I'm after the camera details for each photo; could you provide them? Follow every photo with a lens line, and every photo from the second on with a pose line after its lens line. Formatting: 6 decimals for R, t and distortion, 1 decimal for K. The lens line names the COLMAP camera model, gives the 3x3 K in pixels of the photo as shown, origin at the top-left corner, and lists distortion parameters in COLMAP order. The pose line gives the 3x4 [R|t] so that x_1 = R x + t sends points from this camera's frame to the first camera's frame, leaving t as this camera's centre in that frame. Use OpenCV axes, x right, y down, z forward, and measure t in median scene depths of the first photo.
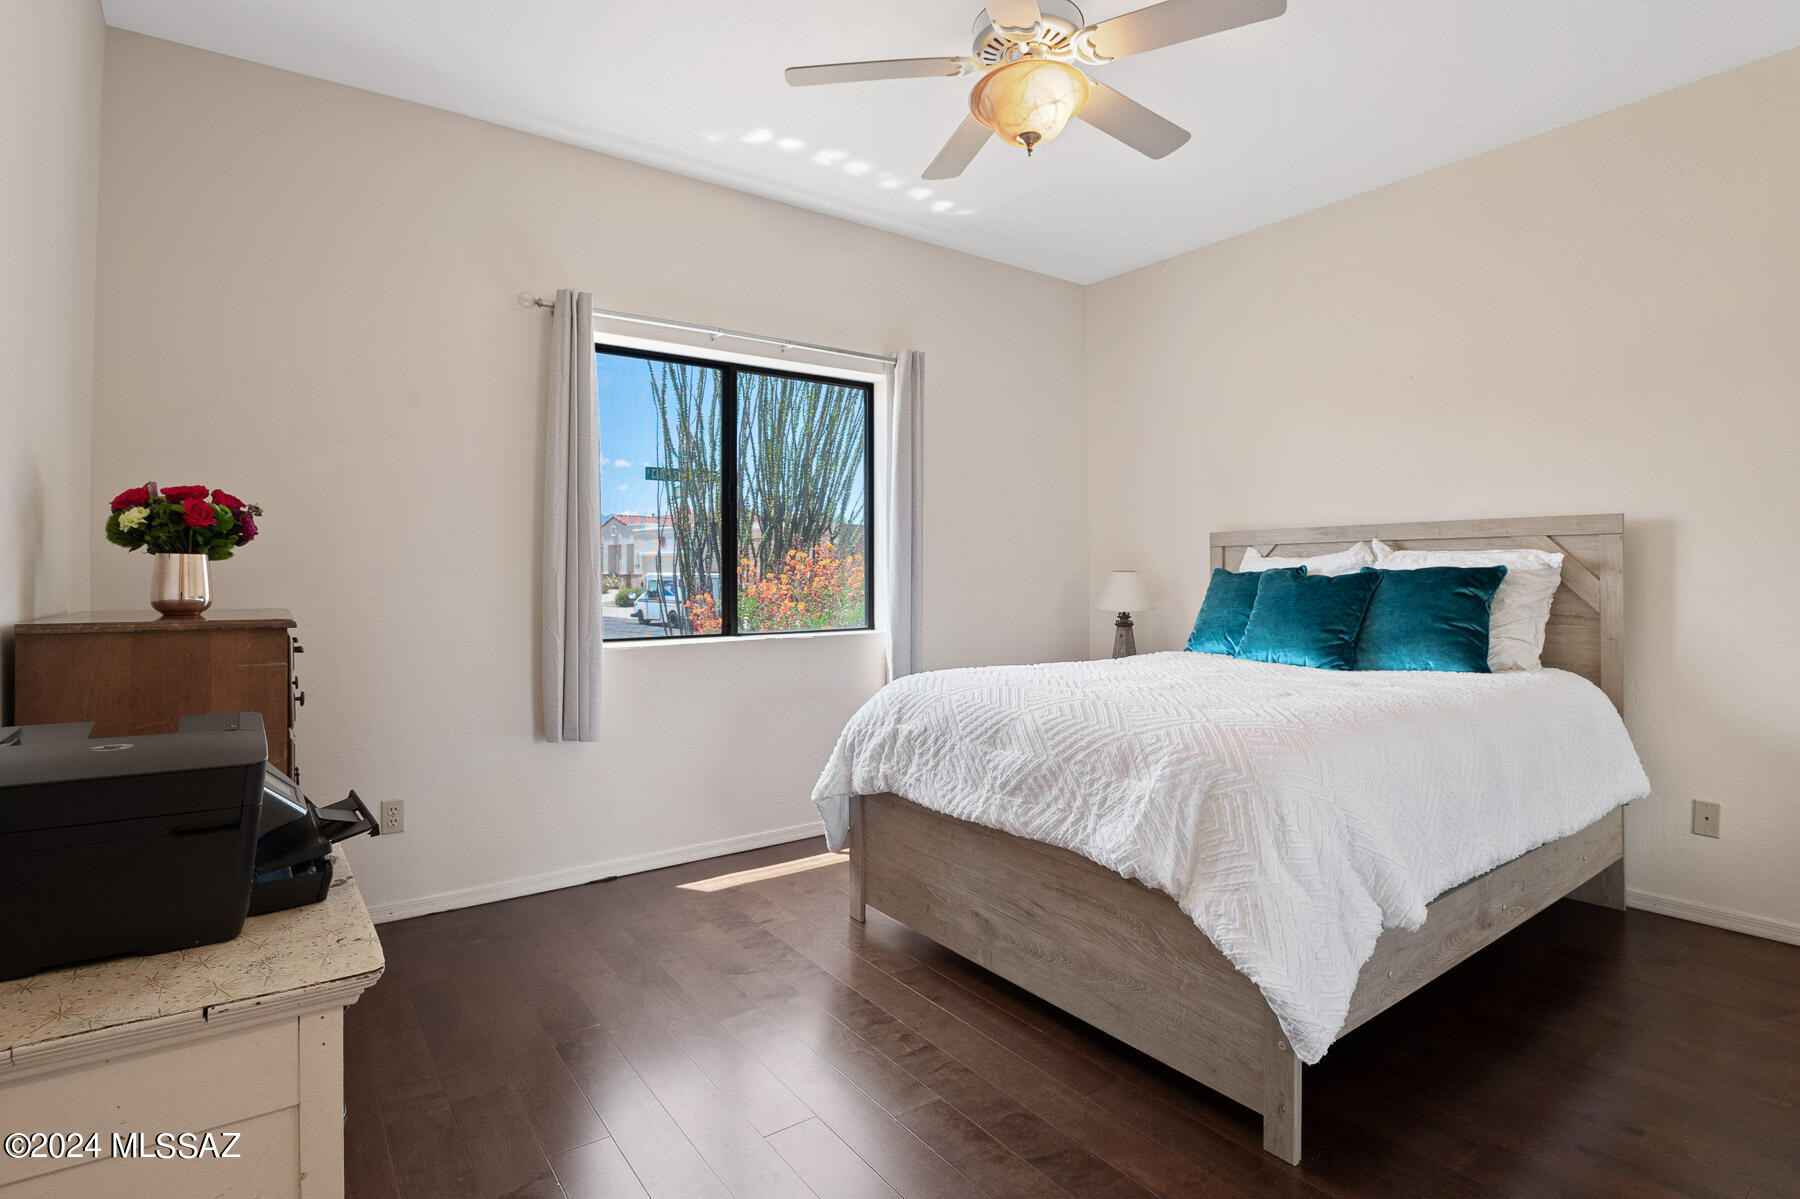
lens RADIAL K [[888.5, 0, 908.9], [0, 888.5, 589.3], [0, 0, 1]] dist [-0.008746, -0.002688]
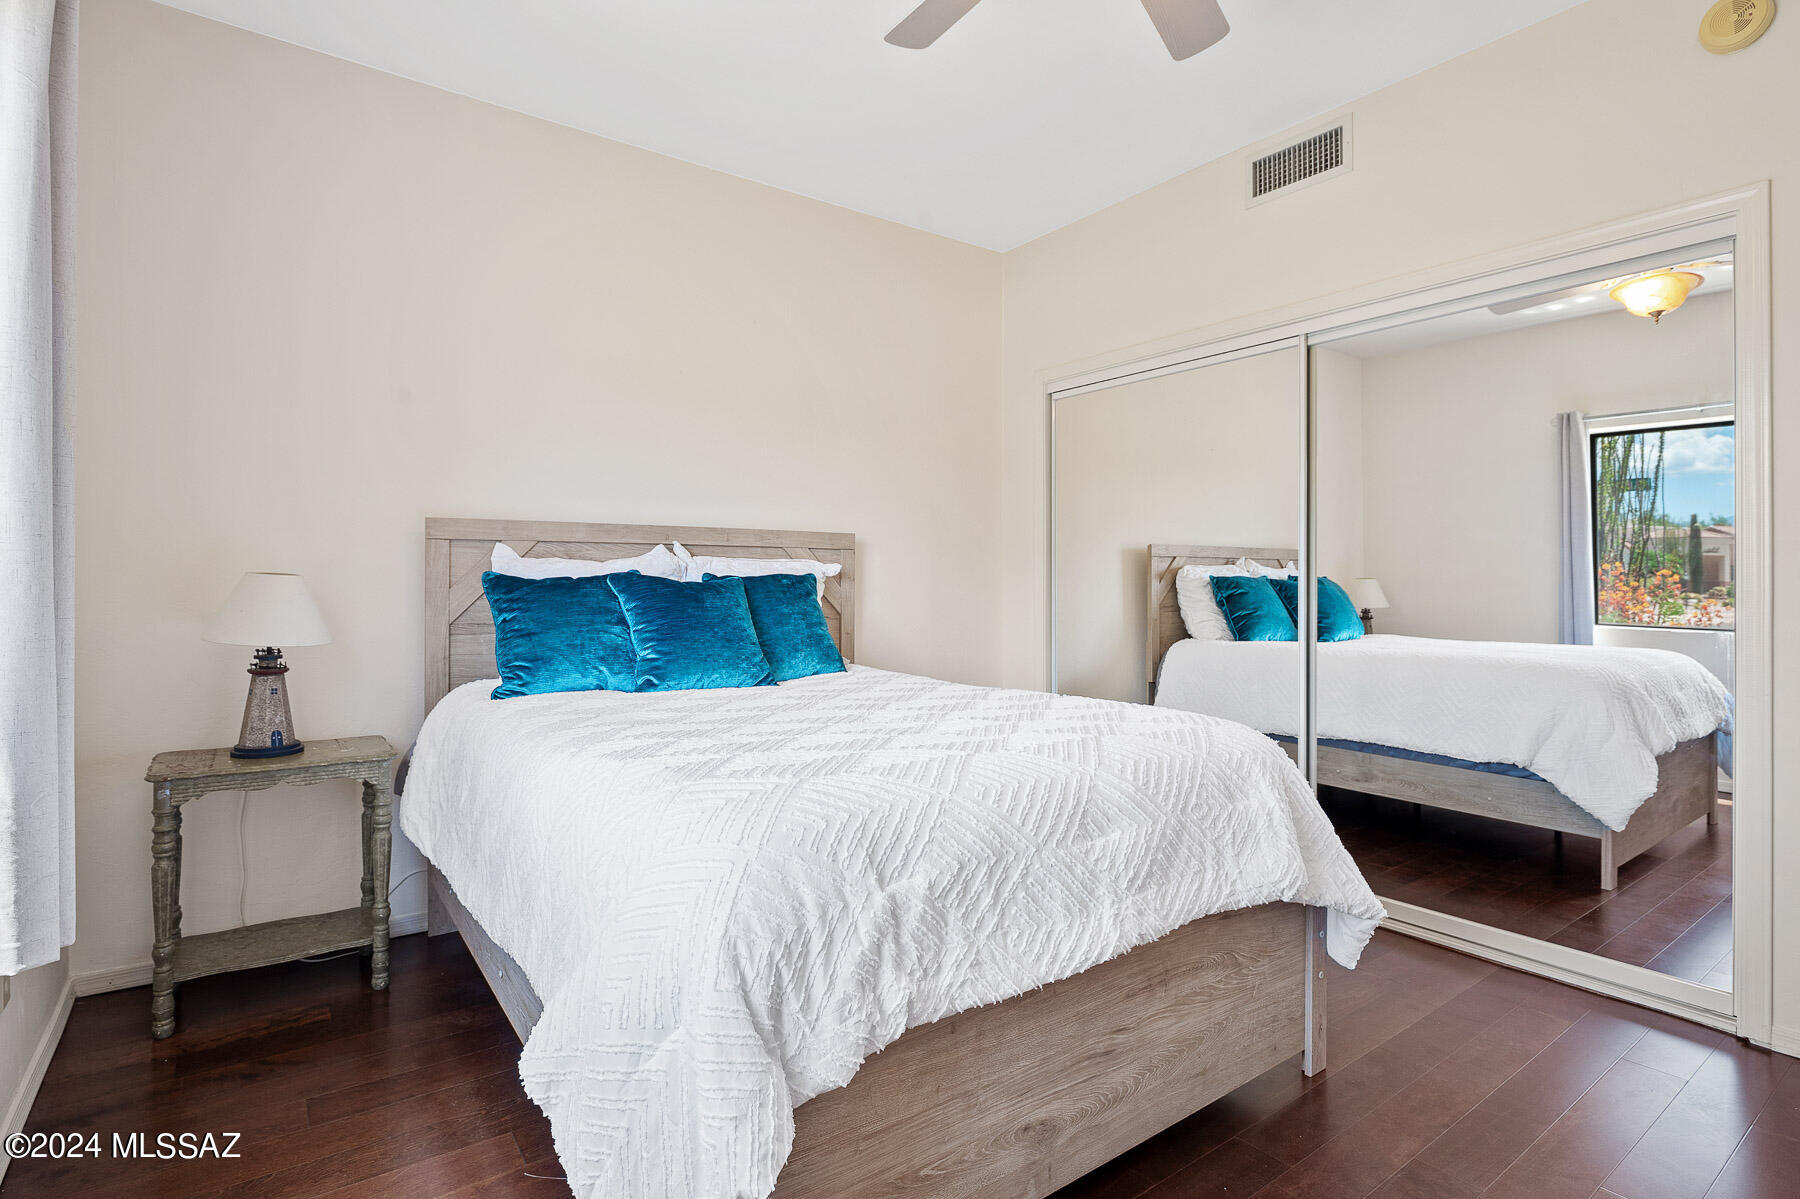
lens RADIAL K [[888.5, 0, 909.3], [0, 888.5, 589.0], [0, 0, 1]] dist [-0.008746, -0.002688]
pose [[0.003453, -0.002230, 0.999992, -0.525463], [0.014615, 0.999891, 0.002179, -0.010845], [-0.999887, 0.014607, 0.003485, 1.048347]]
